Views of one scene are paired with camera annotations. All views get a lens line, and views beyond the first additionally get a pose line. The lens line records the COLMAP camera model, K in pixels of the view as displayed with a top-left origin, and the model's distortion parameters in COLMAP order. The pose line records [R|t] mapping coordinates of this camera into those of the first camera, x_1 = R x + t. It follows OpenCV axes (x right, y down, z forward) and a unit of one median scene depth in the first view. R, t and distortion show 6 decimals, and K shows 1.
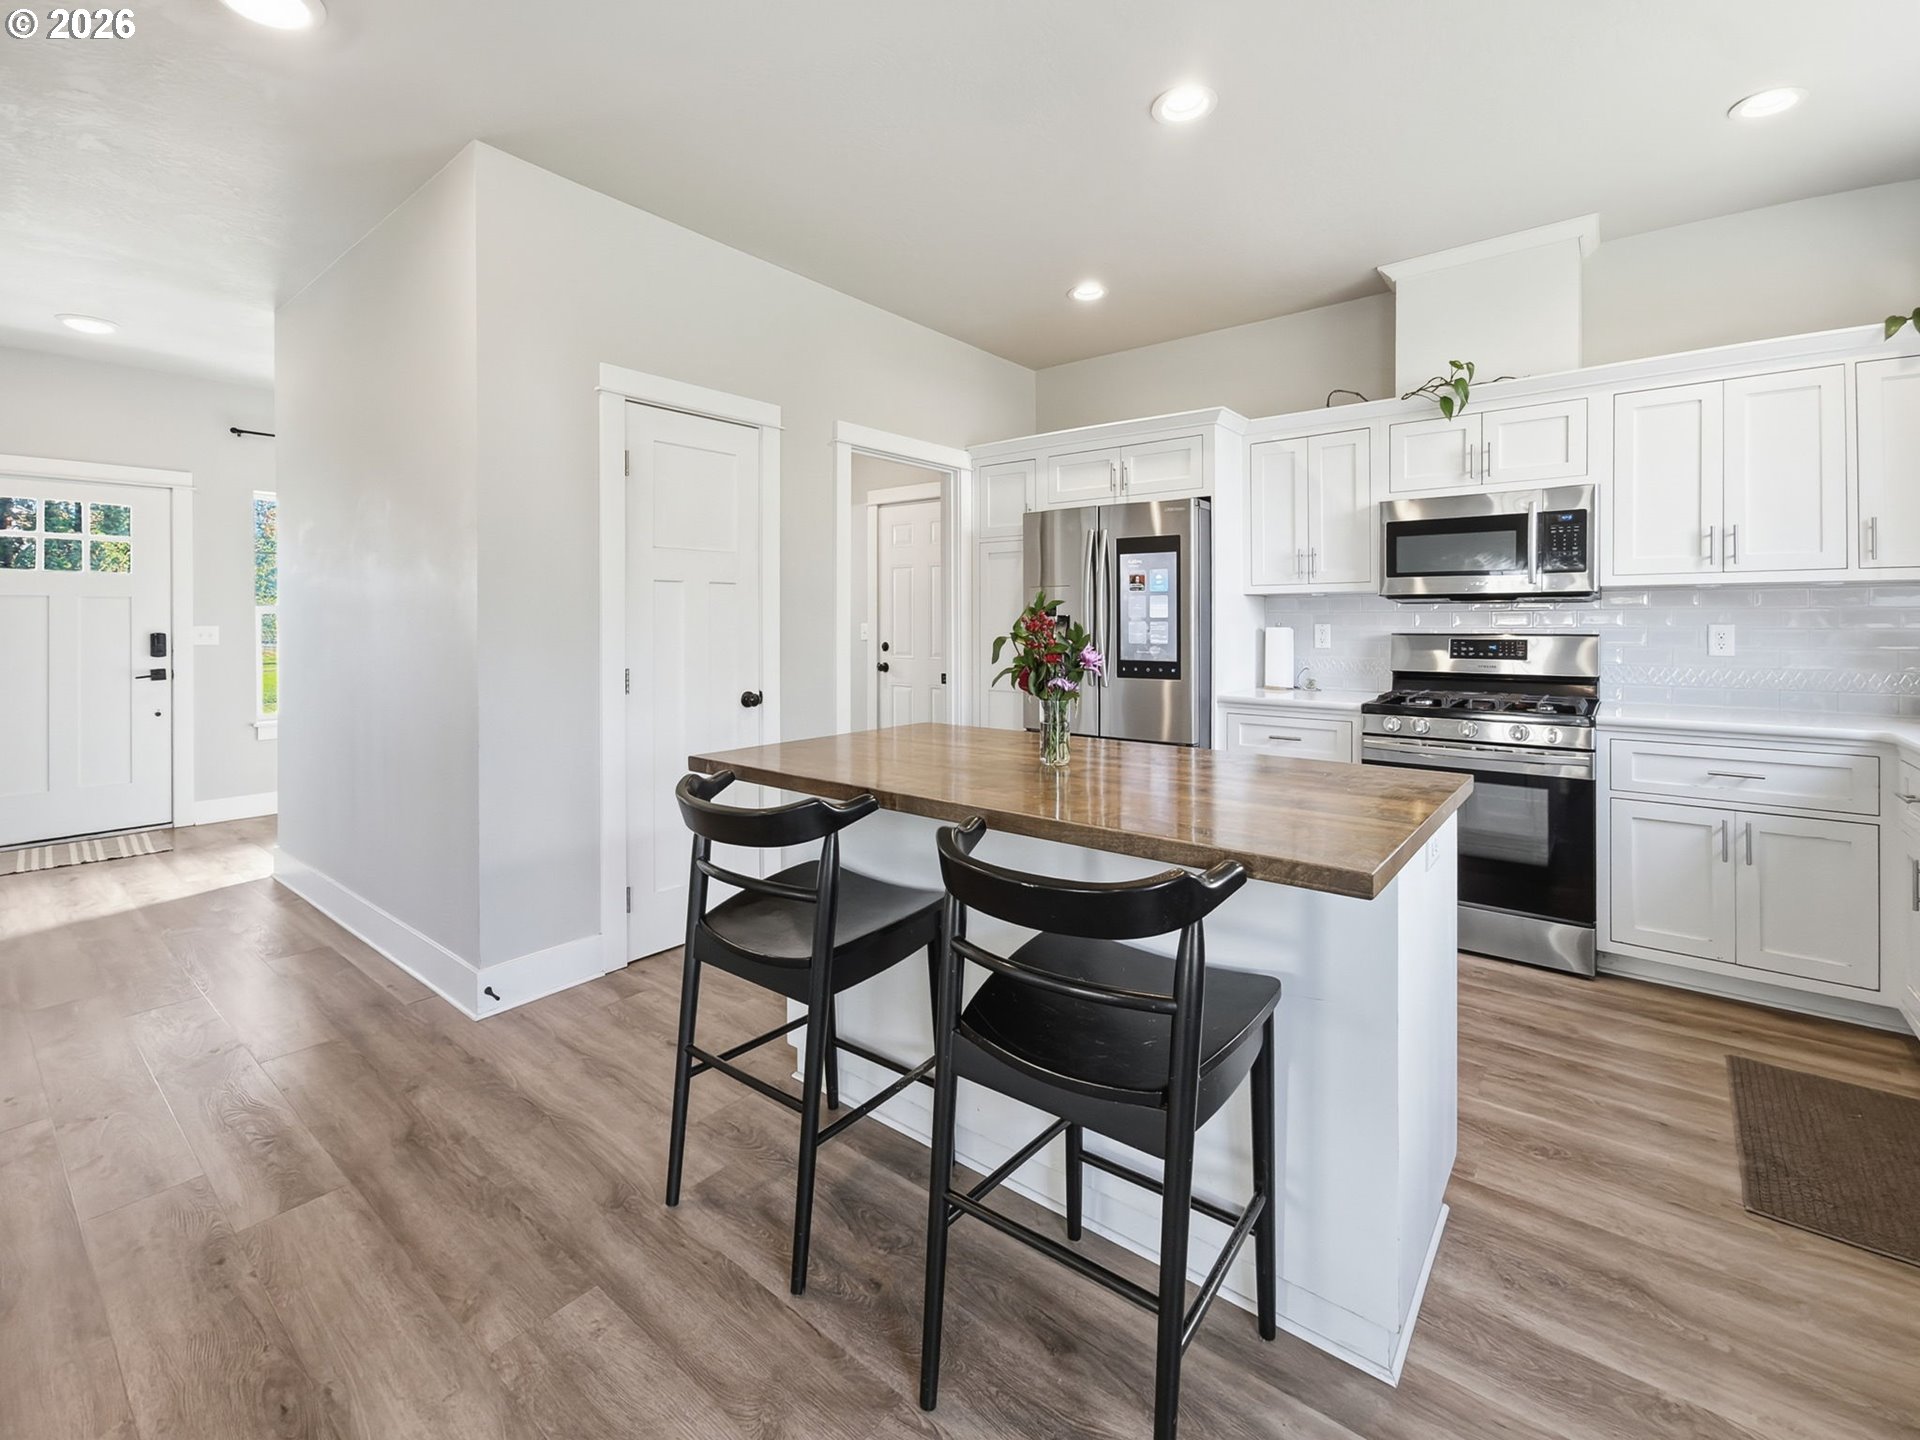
lens RADIAL K [[856.6, 0, 954.7], [0, 856.6, 623.4], [0, 0, 1]] dist [-0.000594, 0.000039]
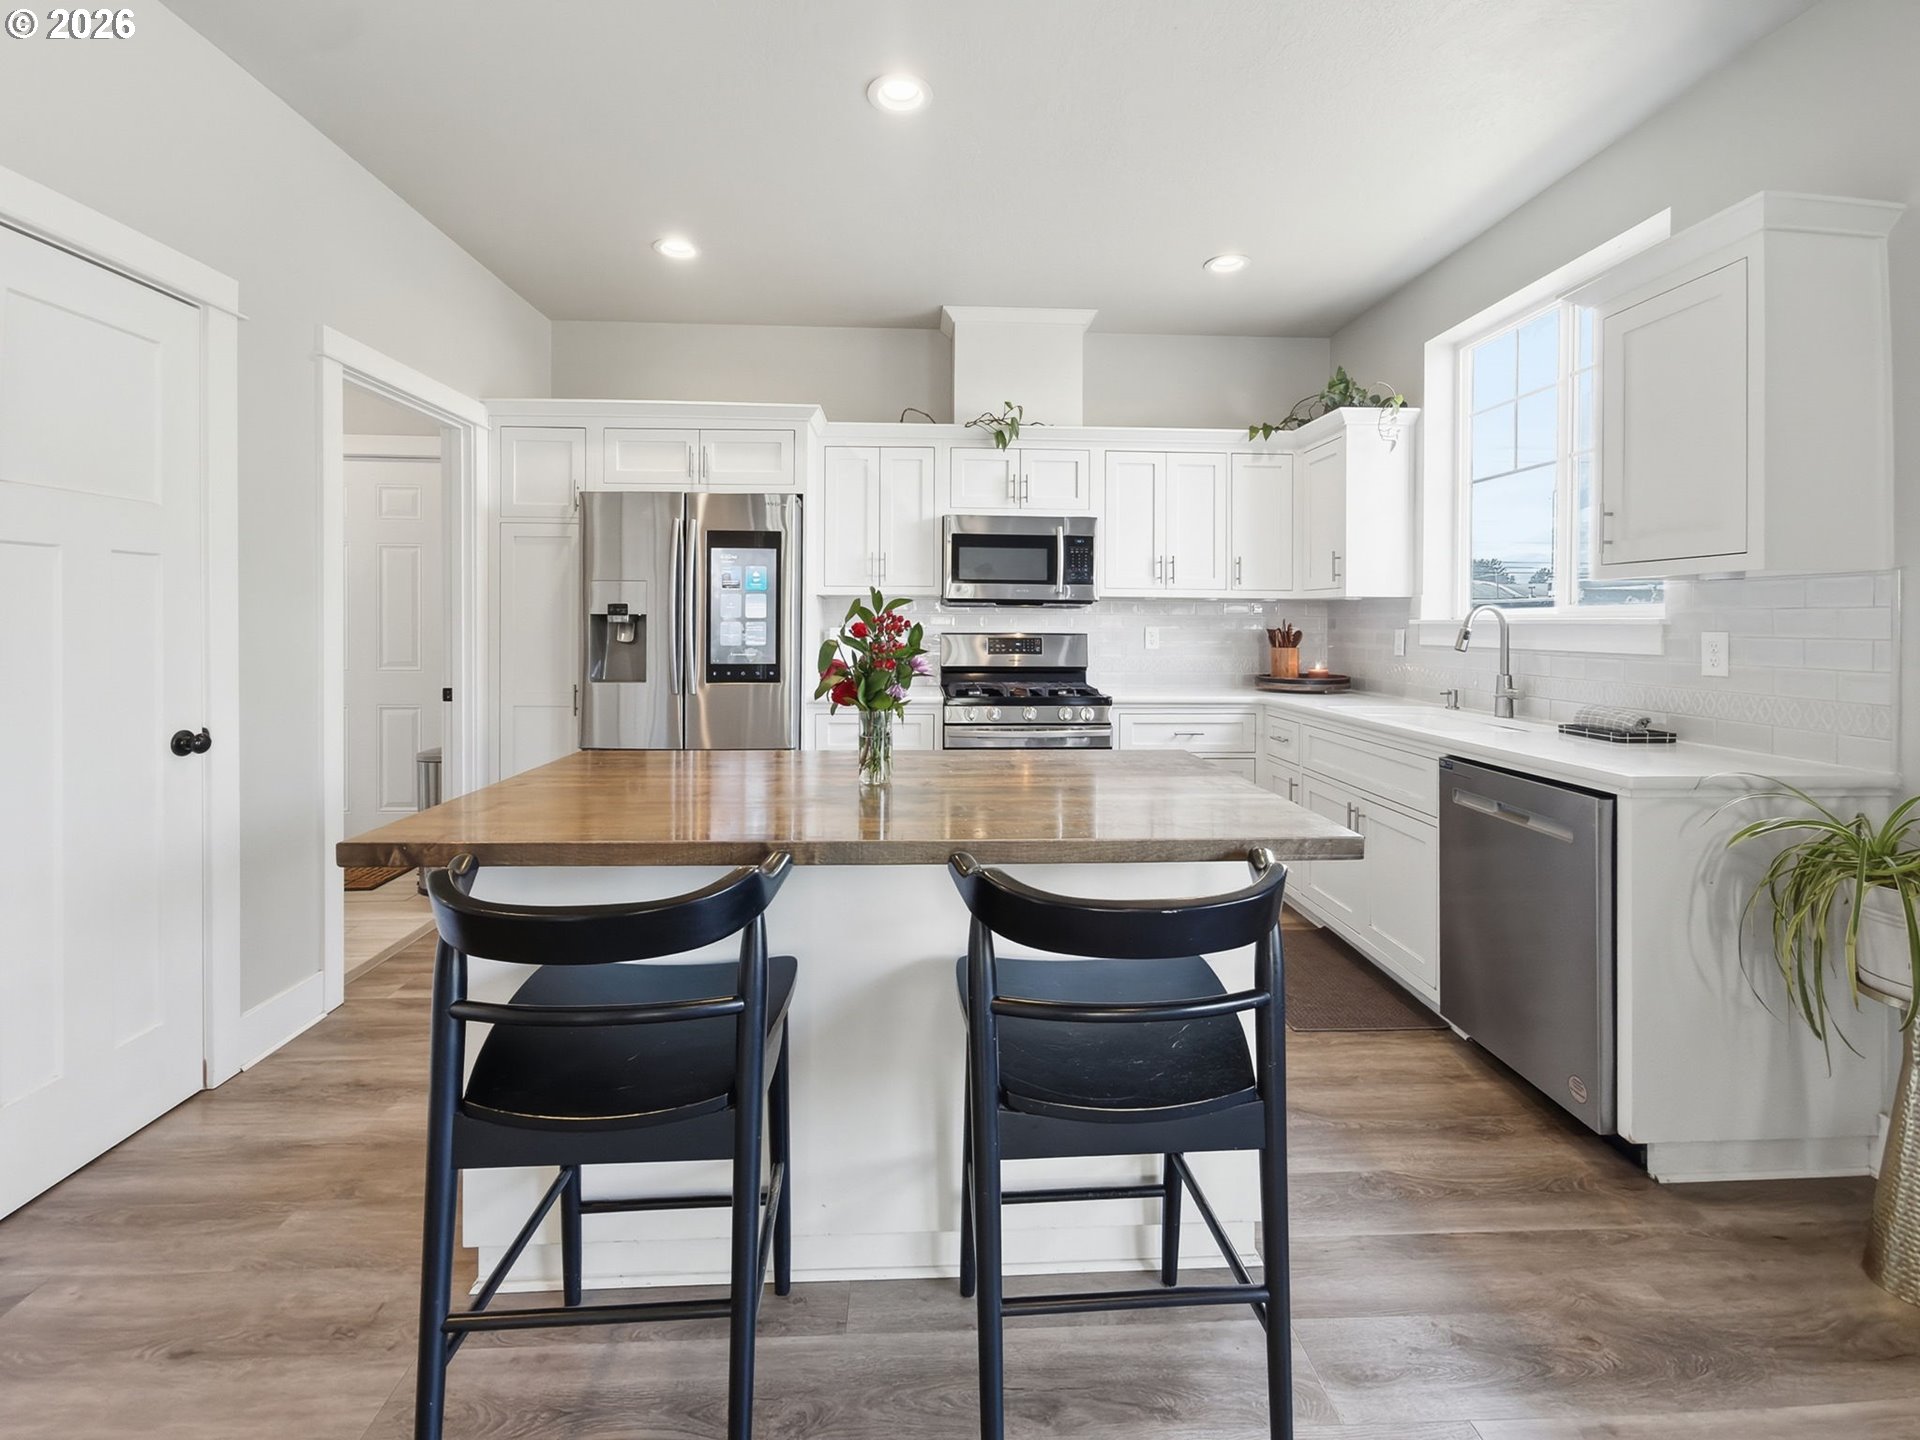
lens RADIAL K [[826.3, 0, 951.4], [0, 826.3, 659.5], [0, 0, 1]] dist [-0.002716, 0.000132]
pose [[0.743440, -0.027070, 0.668254, -0.214394], [-0.003068, 0.999032, 0.043881, -0.001542], [-0.668795, -0.034673, 0.742637, 0.172955]]
